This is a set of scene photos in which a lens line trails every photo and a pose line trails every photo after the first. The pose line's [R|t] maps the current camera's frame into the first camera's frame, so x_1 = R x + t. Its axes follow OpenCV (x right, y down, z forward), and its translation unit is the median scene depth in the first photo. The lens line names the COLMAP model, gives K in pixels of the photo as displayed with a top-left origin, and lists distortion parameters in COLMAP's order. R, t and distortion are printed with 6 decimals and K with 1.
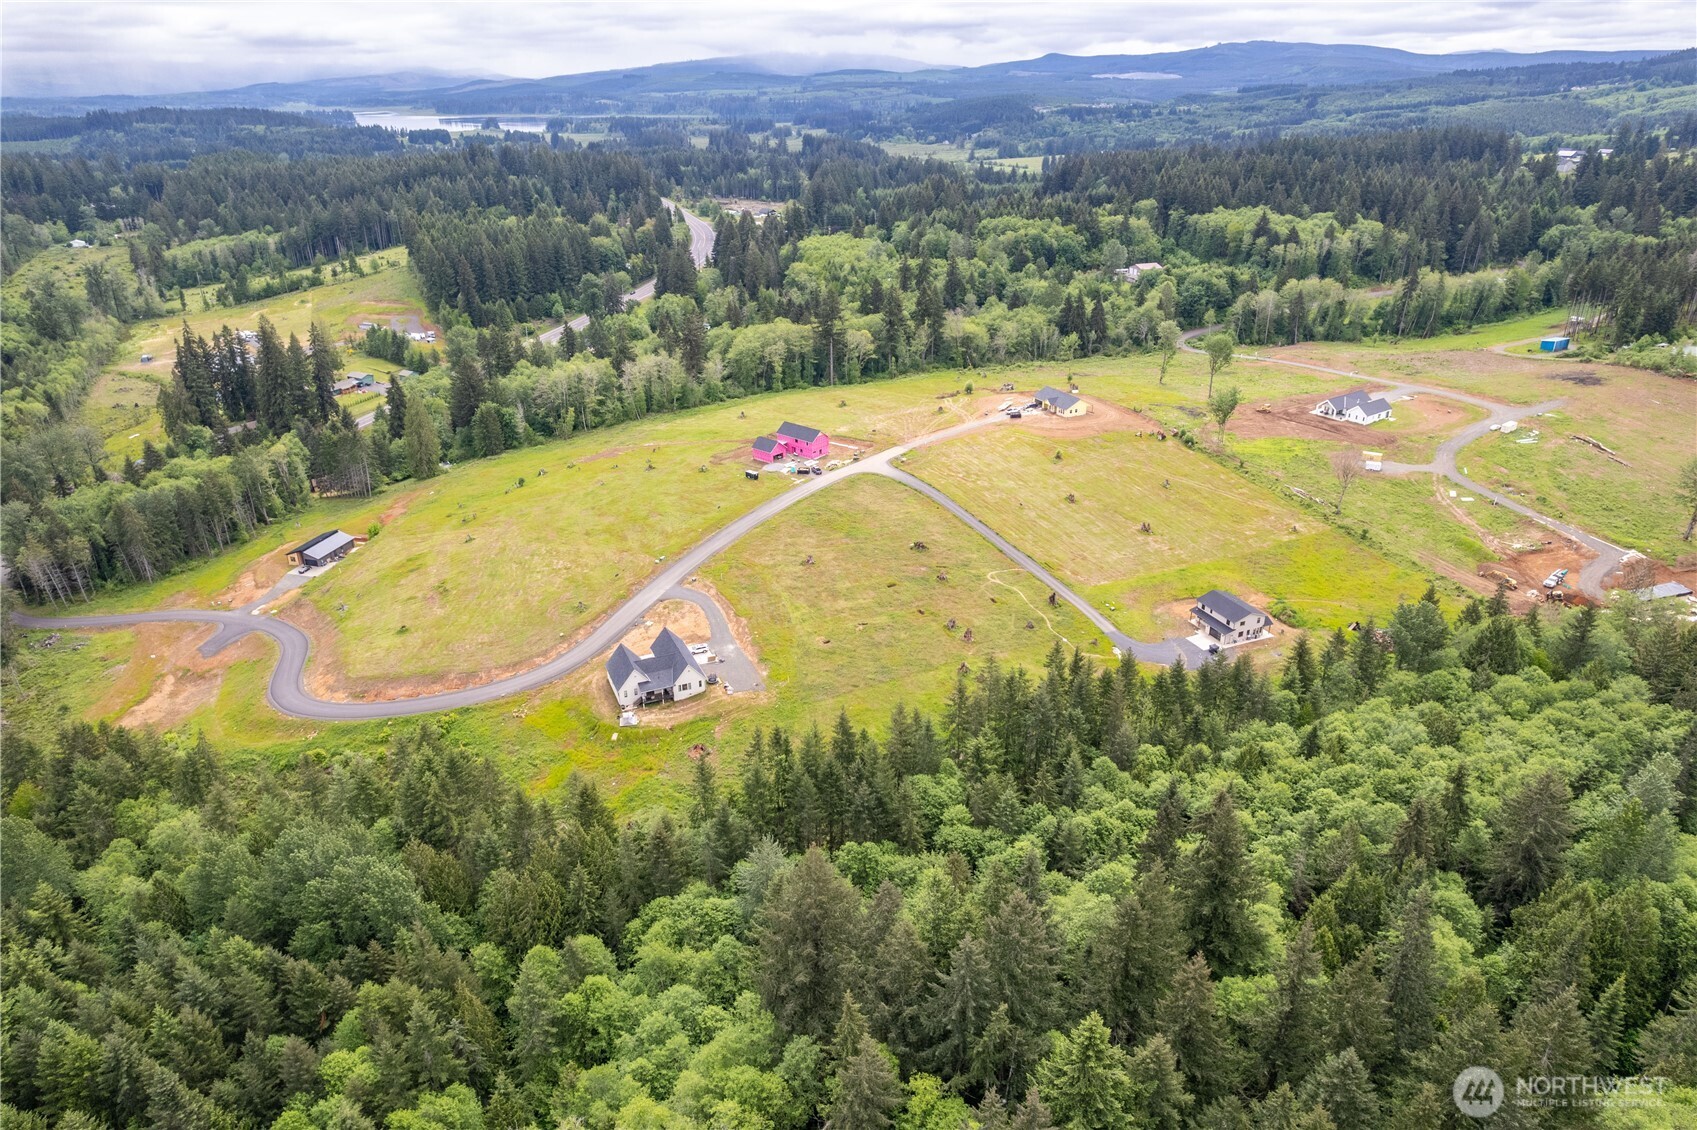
lens RADIAL K [[1080.3, 0, 846.9], [0, 1080.3, 575.1], [0, 0, 1]] dist [-0.063897, 0.055291]
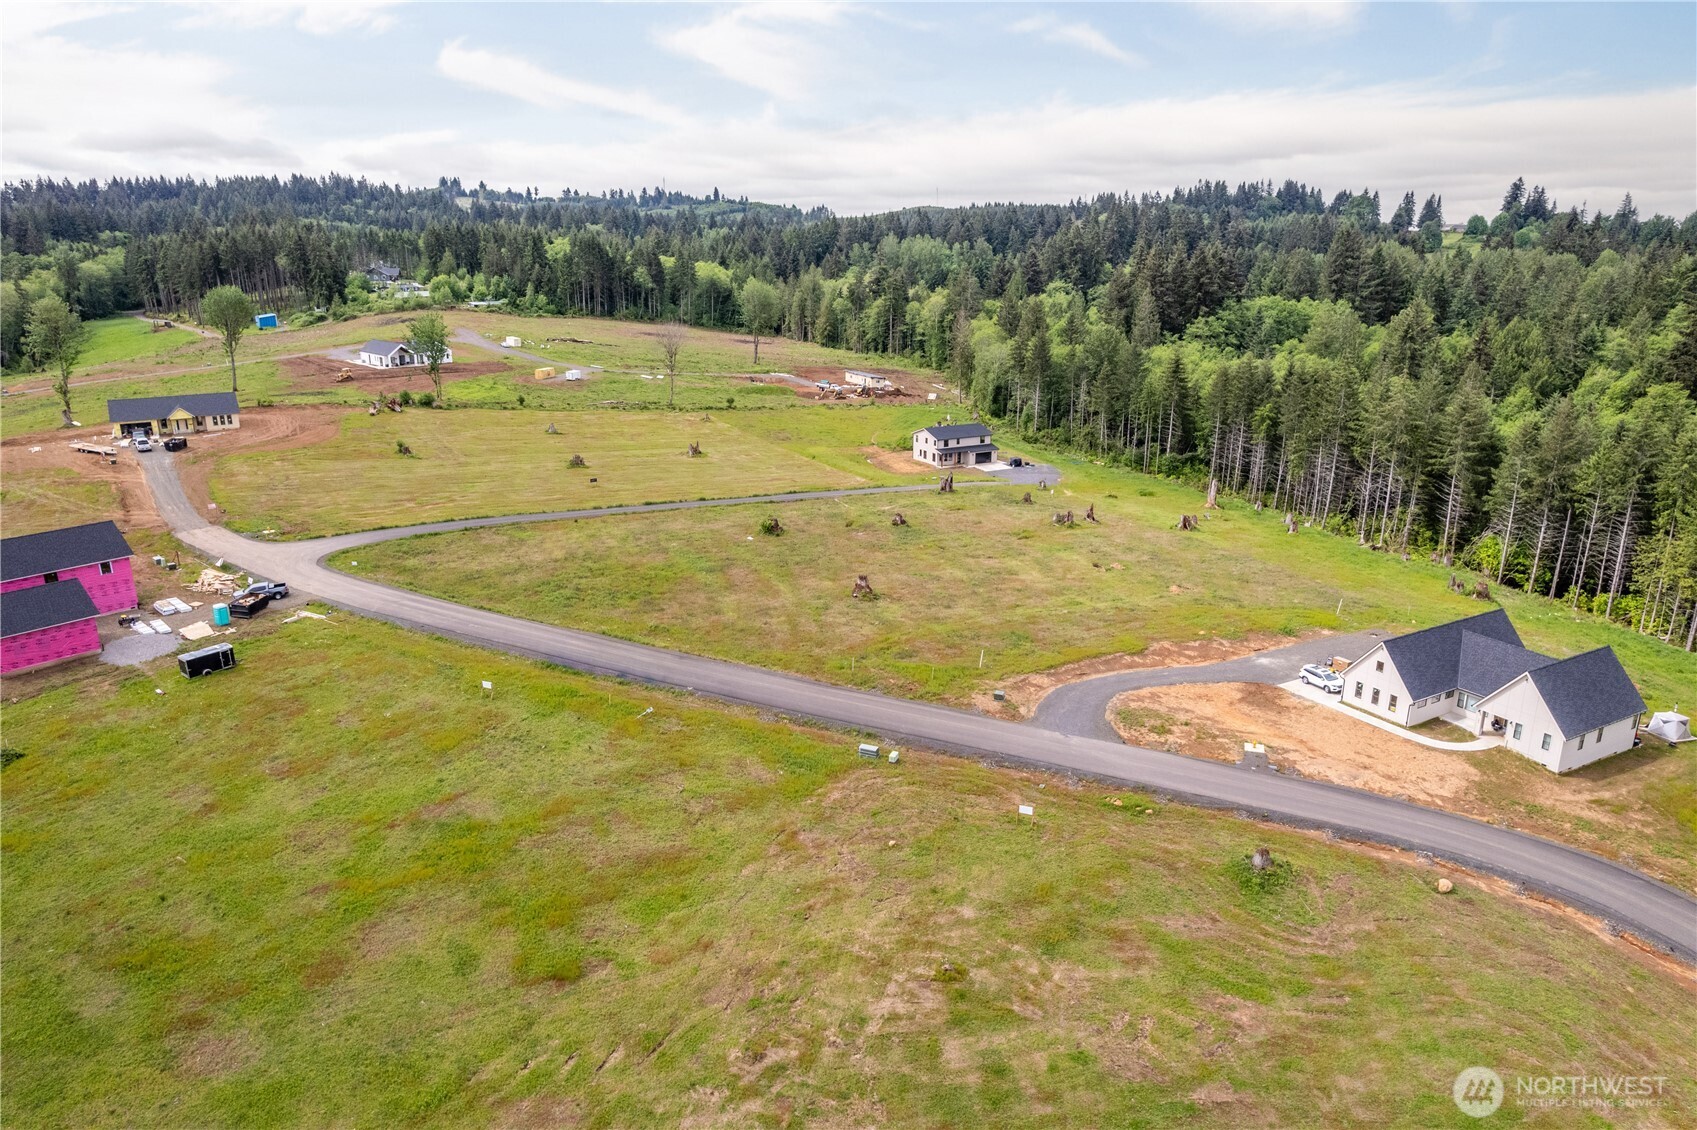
lens RADIAL K [[1080.3, 0, 843.4], [0, 1080.3, 566.0], [0, 0, 1]] dist [-0.063897, 0.055291]
pose [[-0.087877, -0.278571, 0.956387, -0.365670], [0.427461, 0.856663, 0.288801, -0.122352], [-0.899753, 0.434197, 0.043797, 0.803710]]
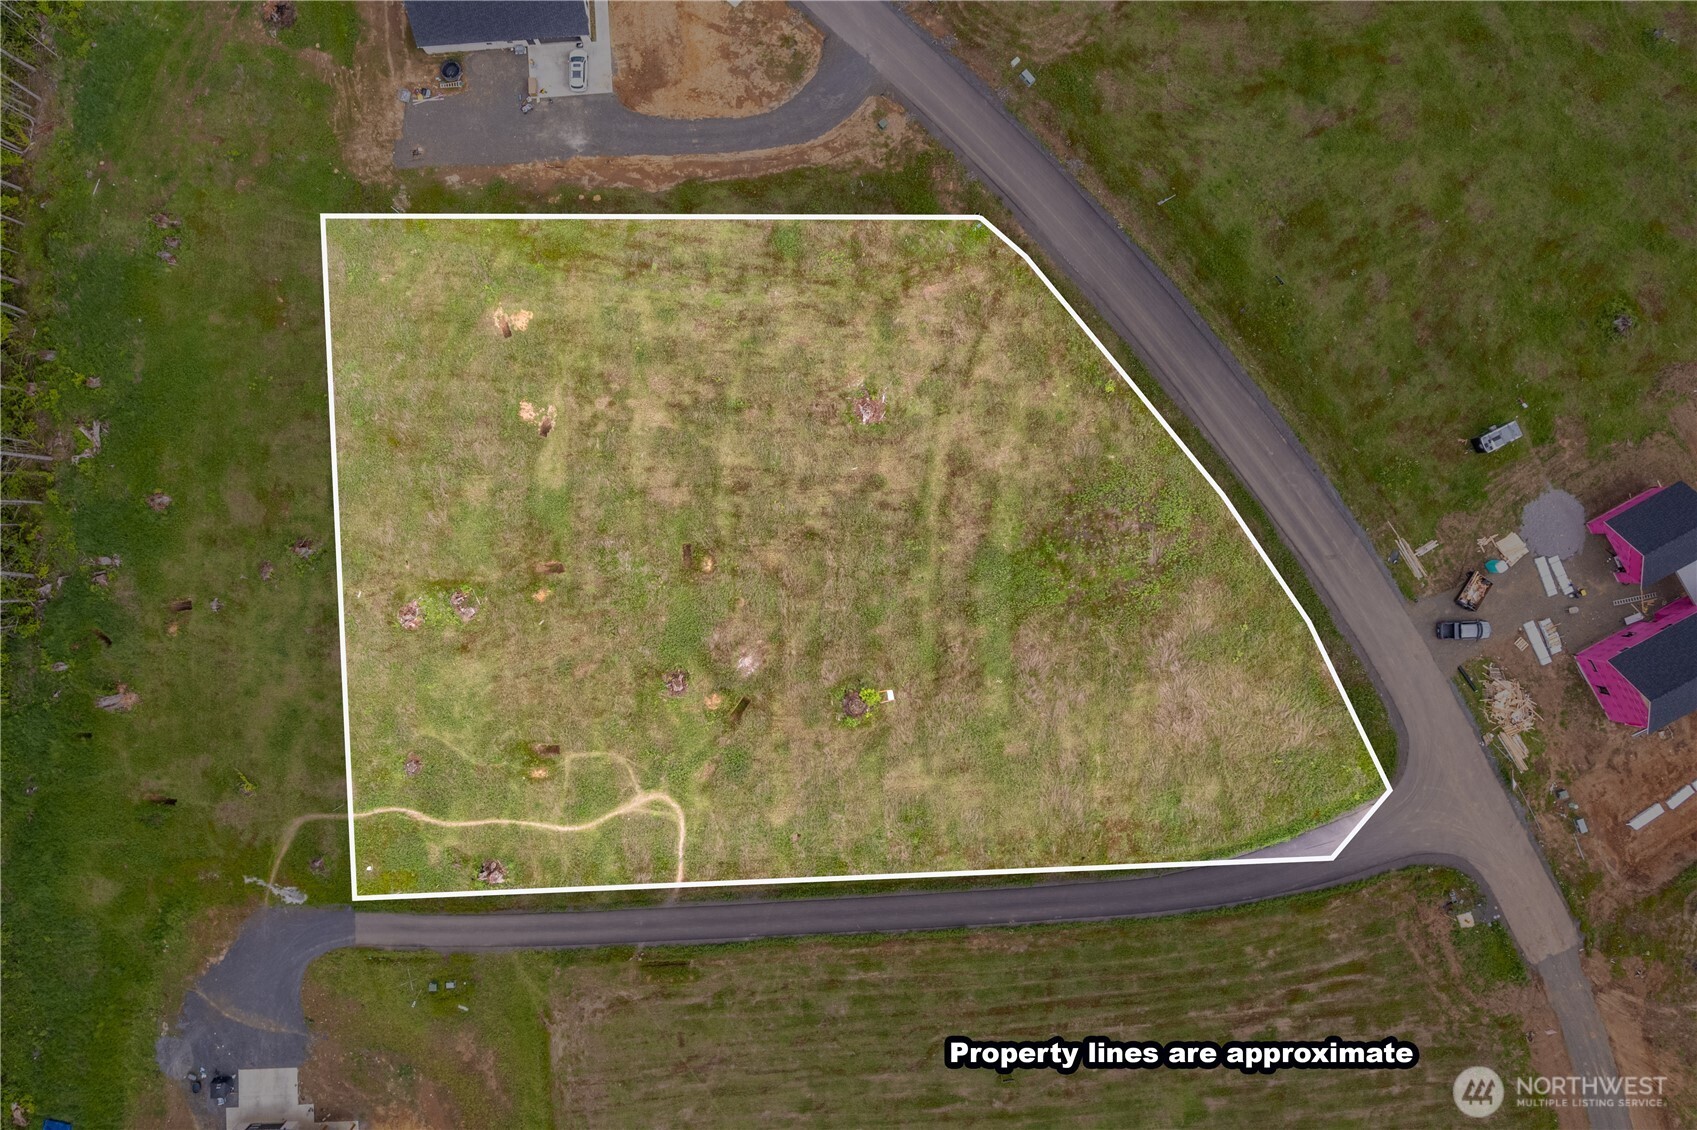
lens RADIAL K [[1080.3, 0, 790.3], [0, 1080.3, 532.4], [0, 0, 1]] dist [-0.063897, 0.055291]
pose [[-0.348078, 0.937458, -0.003774, 0.016260], [-0.391564, -0.141727, 0.909171, -0.304125], [0.851774, 0.317940, 0.416406, 0.672406]]
